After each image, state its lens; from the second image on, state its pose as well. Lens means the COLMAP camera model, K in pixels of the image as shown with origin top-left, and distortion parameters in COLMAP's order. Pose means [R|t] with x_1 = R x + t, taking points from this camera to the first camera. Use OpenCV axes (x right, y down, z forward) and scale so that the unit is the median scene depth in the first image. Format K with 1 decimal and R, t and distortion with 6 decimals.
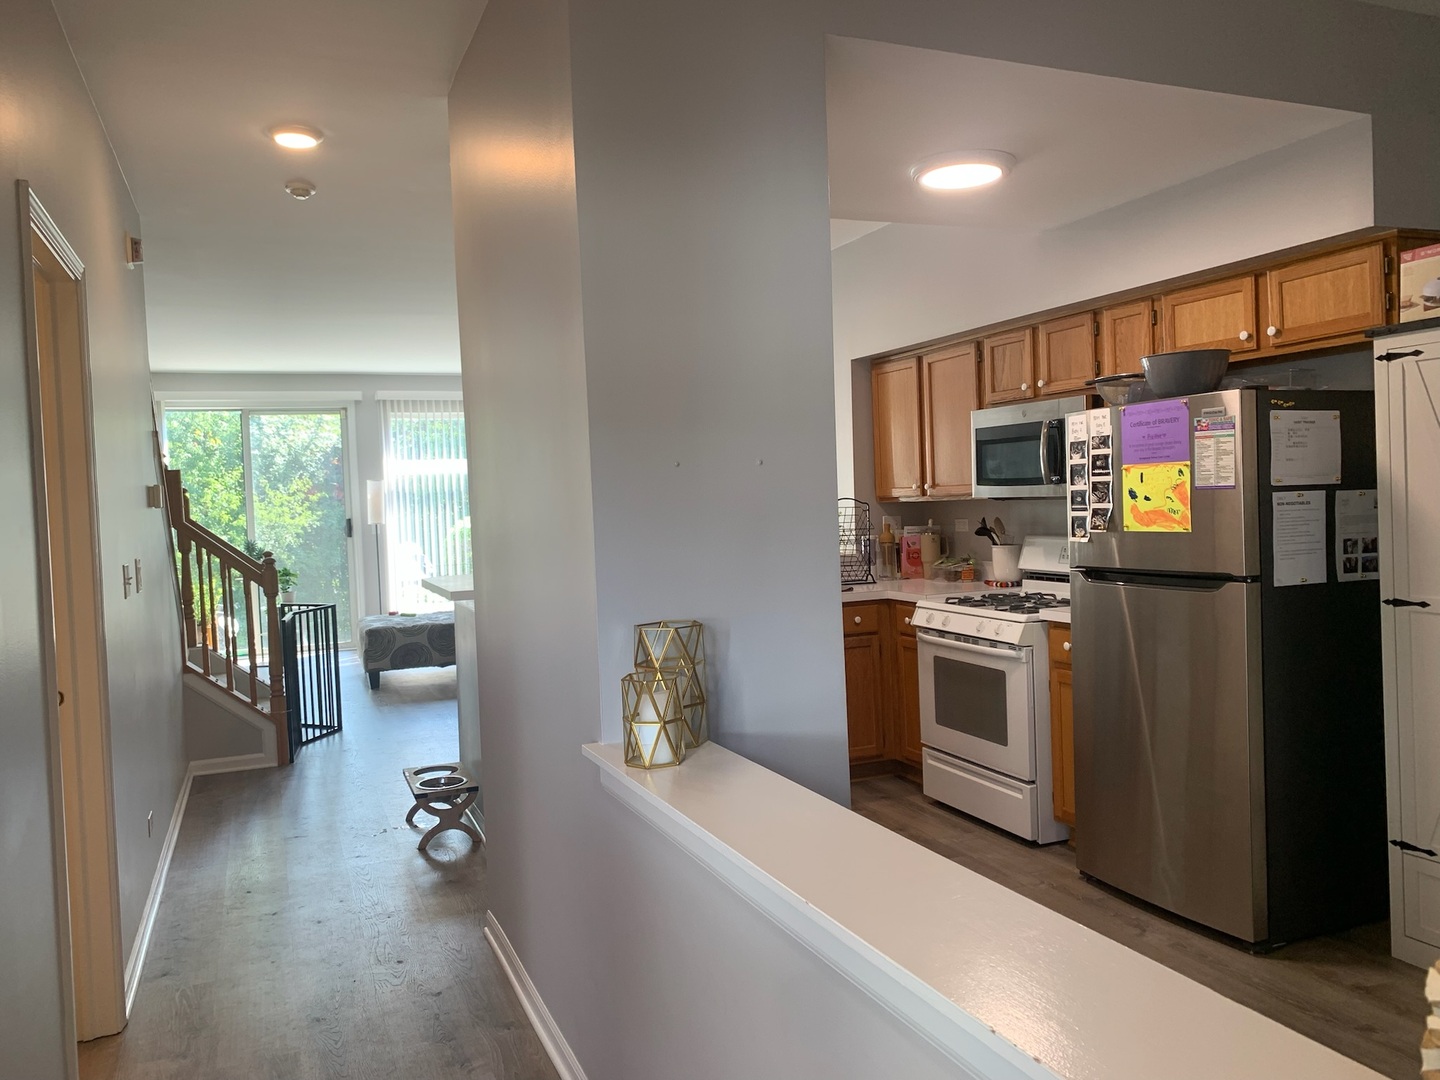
lens RADIAL K [[1096.2, 0, 720.4], [0, 1096.2, 540.7], [0, 0, 1]] dist [0.025310, -0.013702]
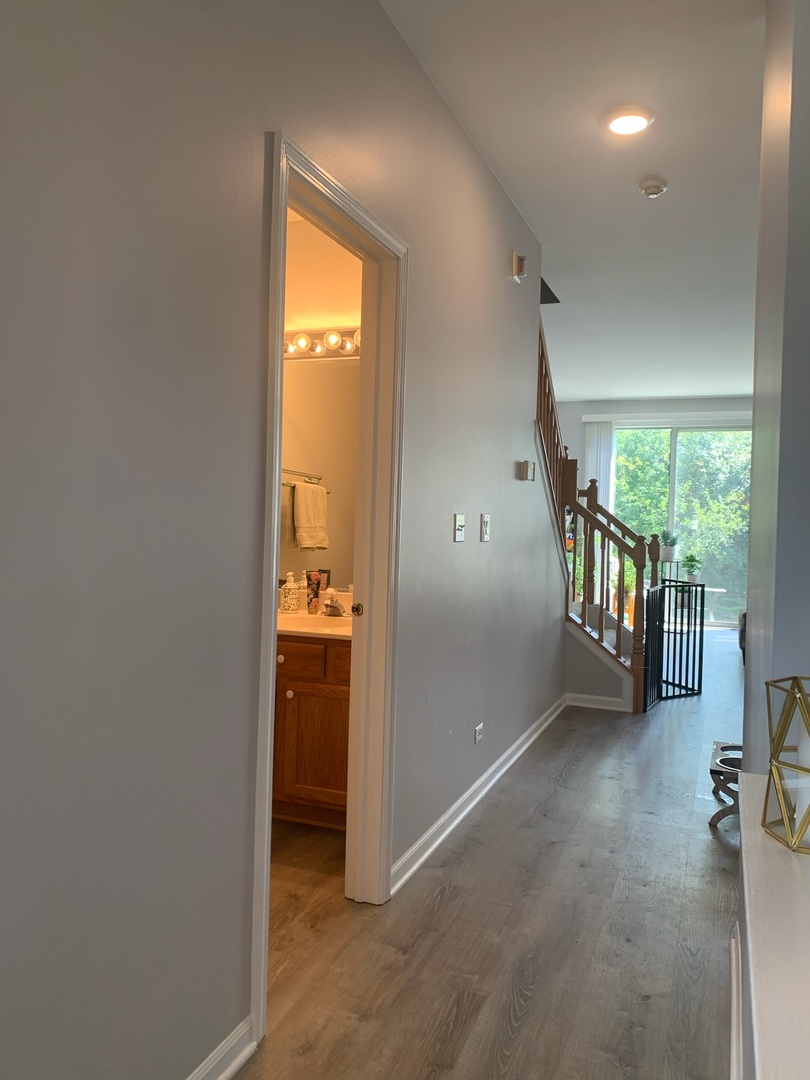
lens RADIAL K [[822.1, 0, 406.5], [0, 822.1, 532.7], [0, 0, 1]] dist [0.025310, -0.013702]
pose [[0.714070, 0.071236, -0.696441, 0.024198], [-0.083979, 0.996342, 0.015807, 0.017845], [0.695020, 0.047199, 0.717440, 0.172945]]
